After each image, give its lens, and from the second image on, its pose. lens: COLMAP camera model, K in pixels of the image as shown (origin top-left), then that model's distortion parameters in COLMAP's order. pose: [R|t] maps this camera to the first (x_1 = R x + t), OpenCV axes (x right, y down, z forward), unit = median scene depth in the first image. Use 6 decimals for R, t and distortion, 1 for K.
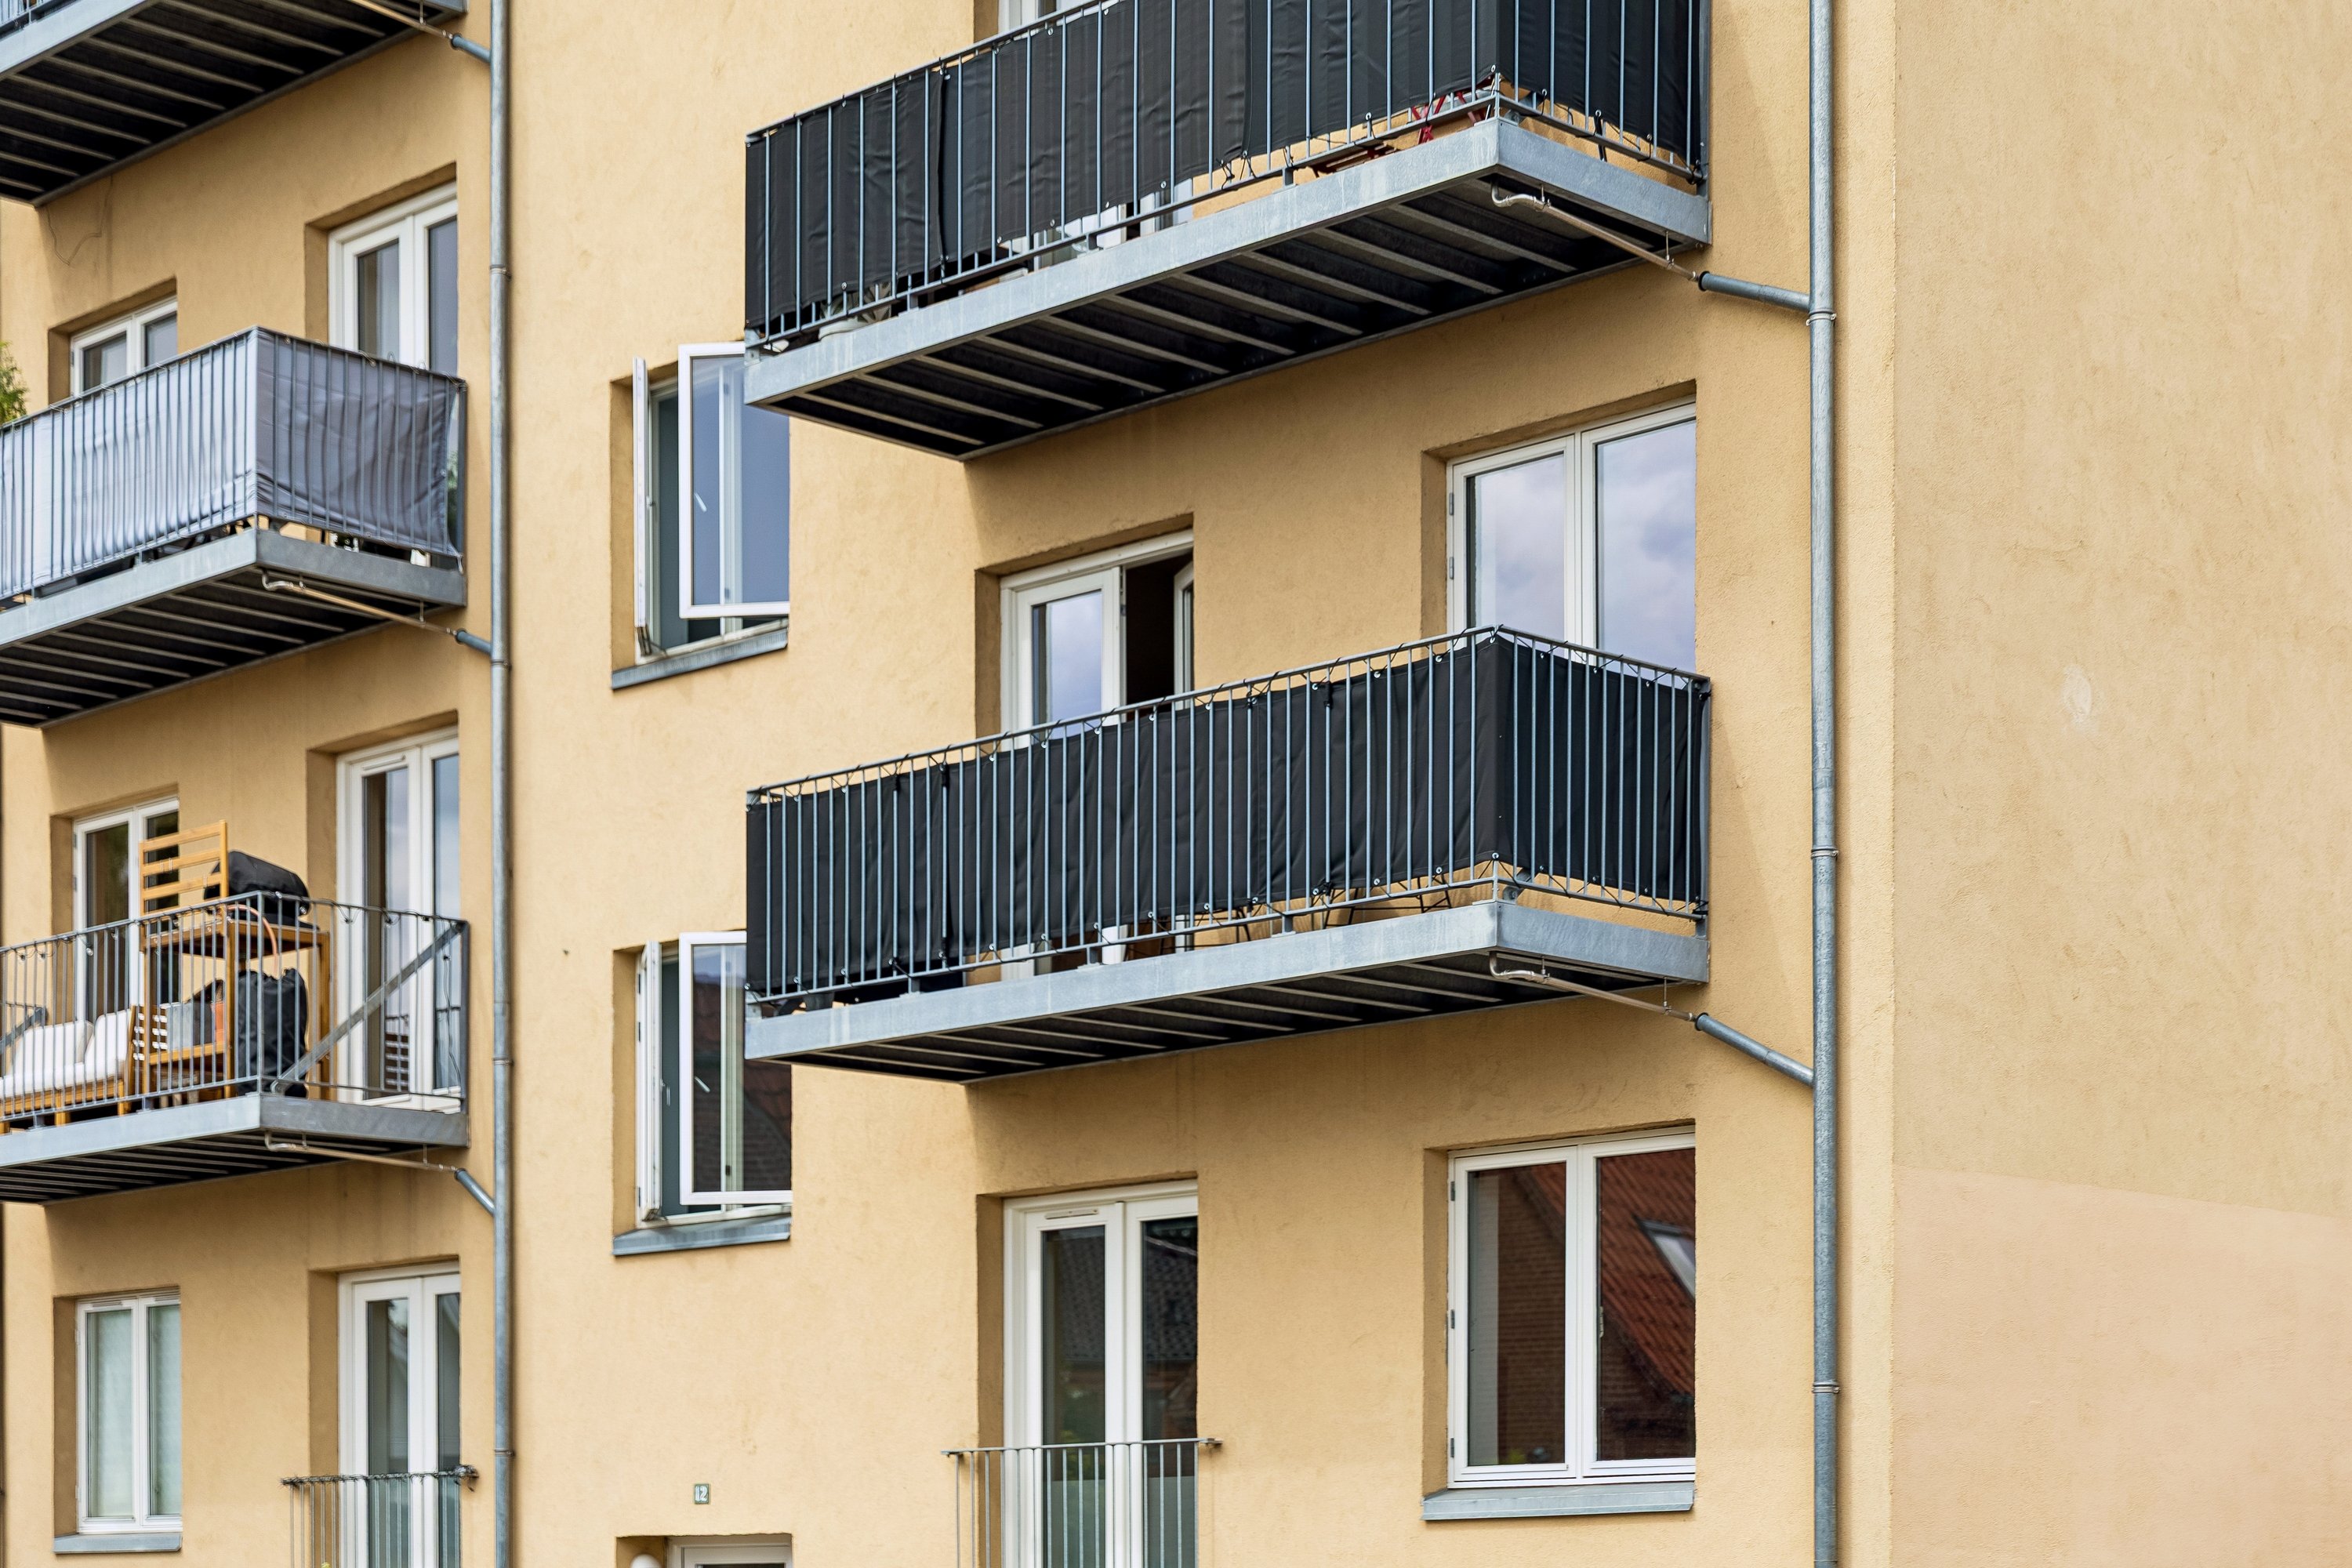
lens RADIAL K [[4074.5, 0, 1176.0], [0, 4074.5, 784.0], [0, 0, 1]] dist [0.227299, -0.011289]
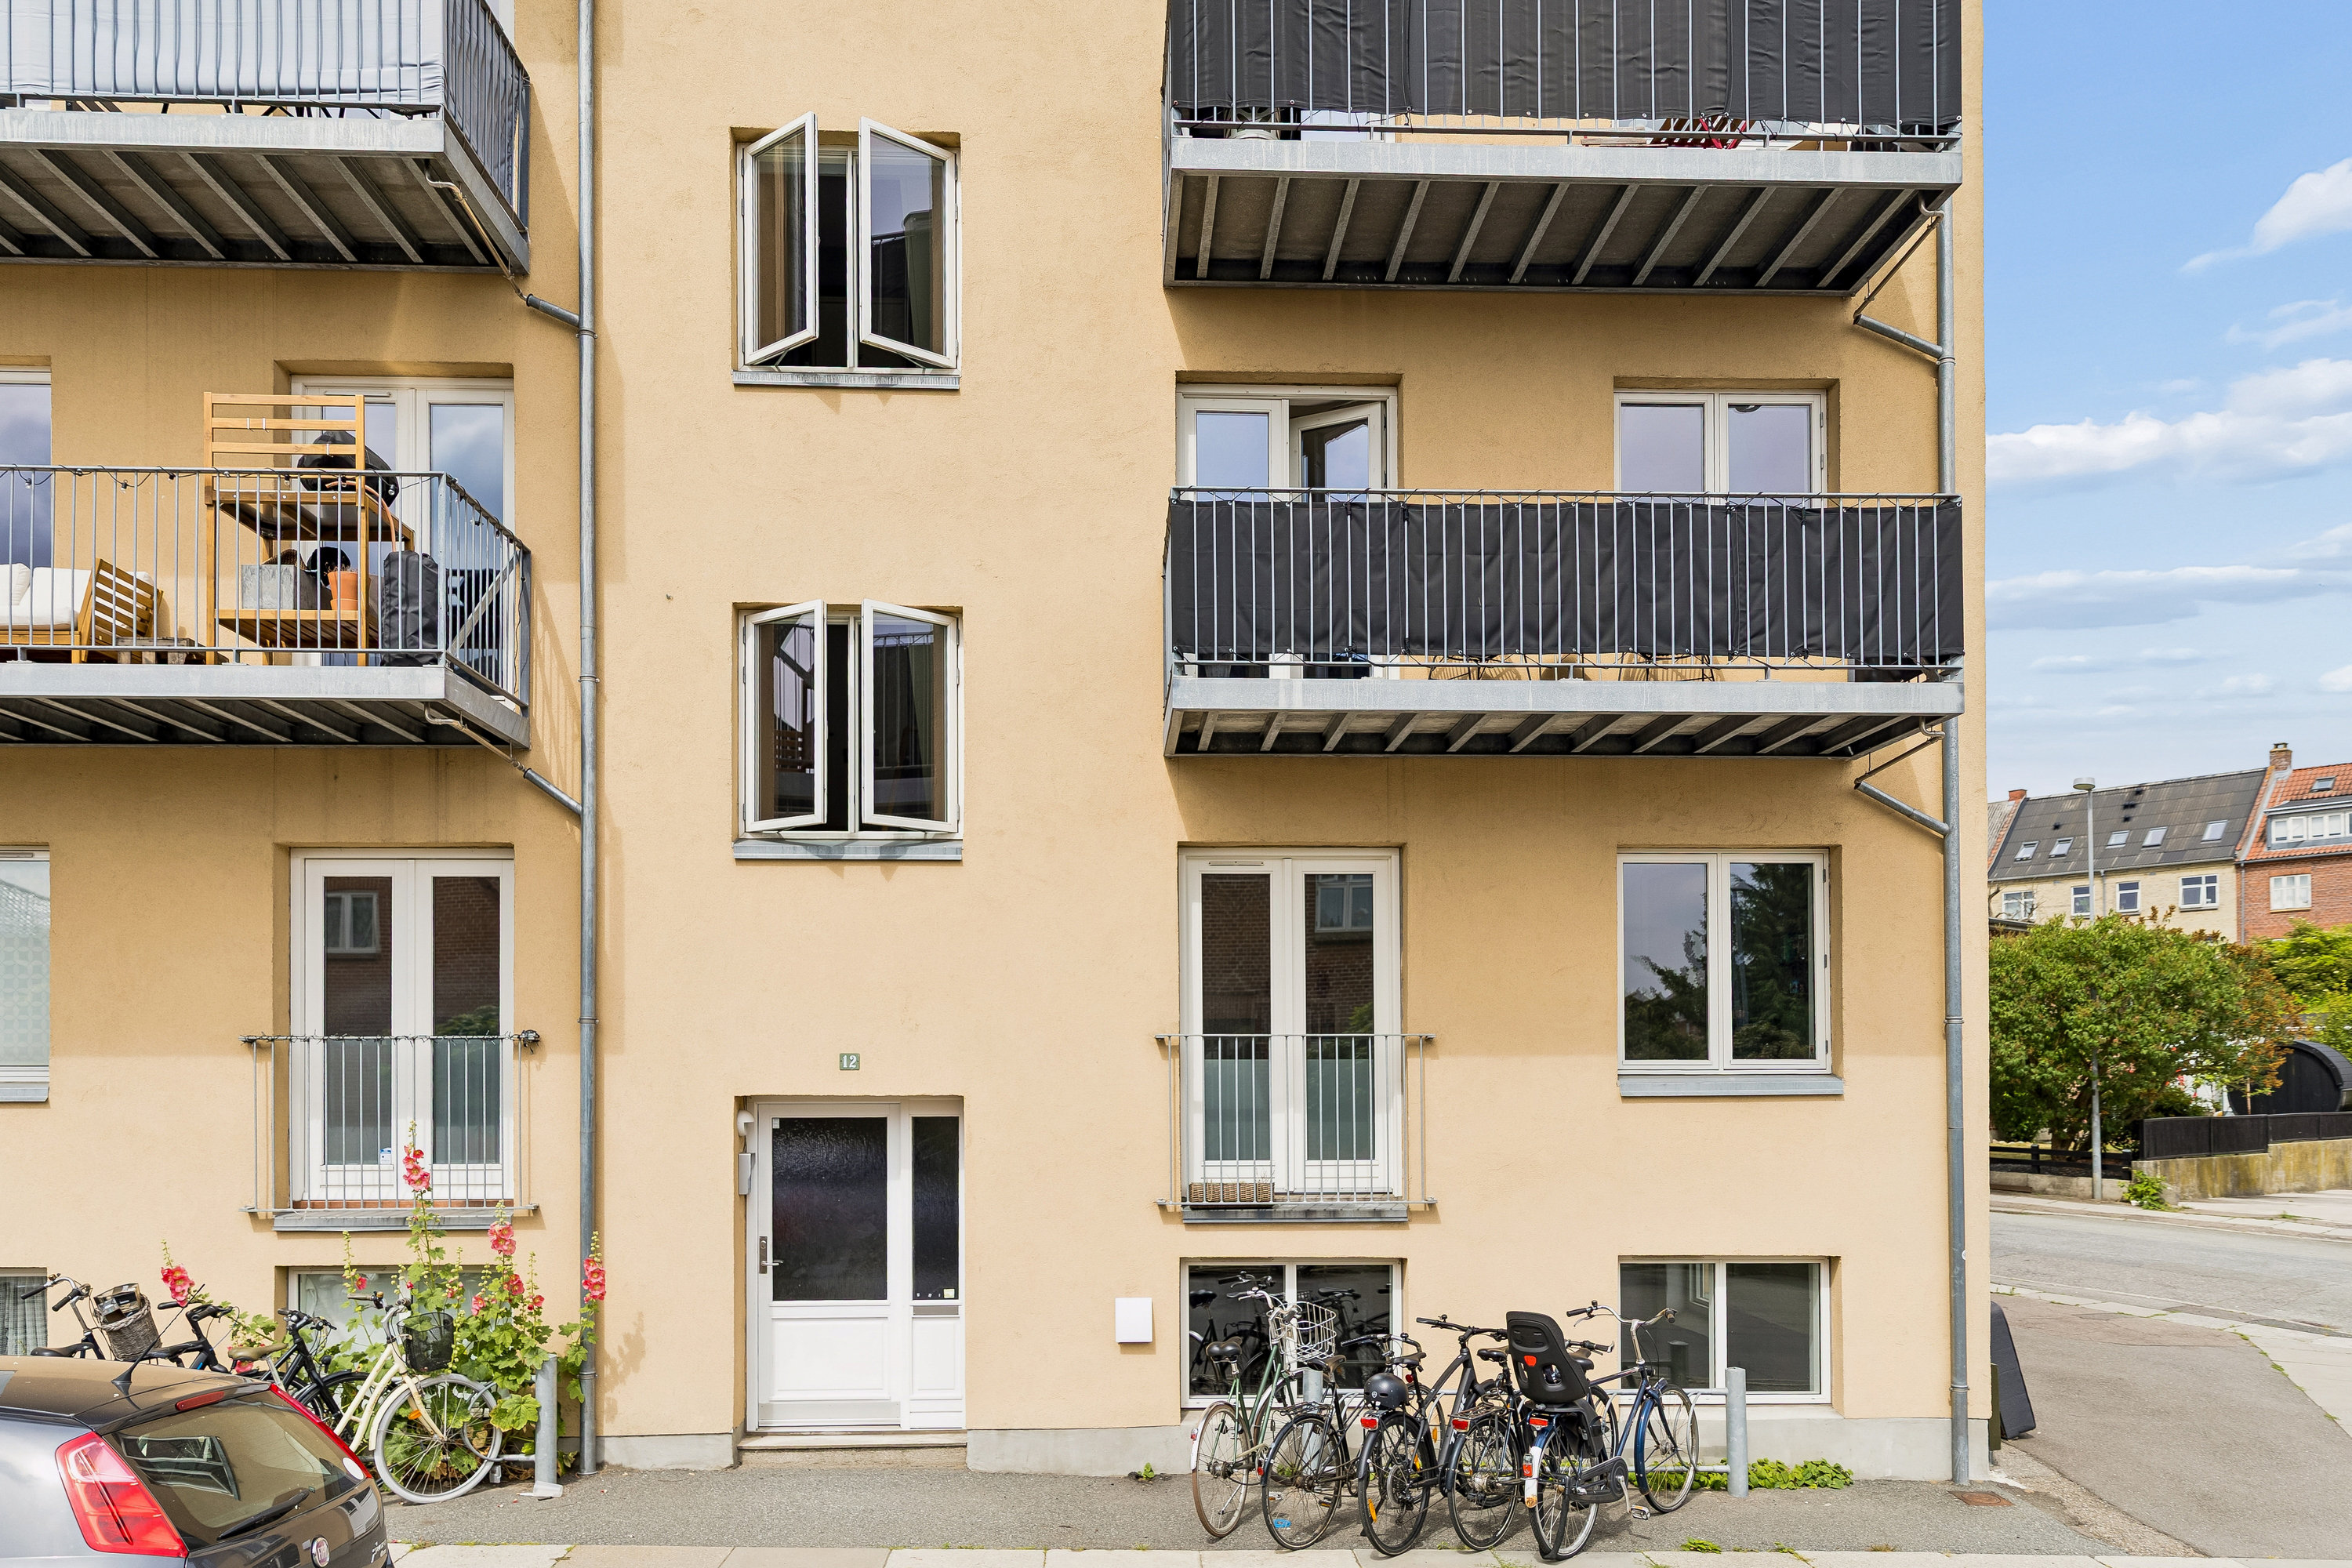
lens RADIAL K [[2207.0, 0, 1176.1], [0, 2207.0, 848.8], [0, 0, 1]] dist [0.040210, 0.015138]
pose [[0.663865, 0.104758, 0.740479, -0.562343], [-0.141085, 0.989905, -0.013558, 0.112834], [-0.734424, -0.095470, 0.671943, 0.539629]]
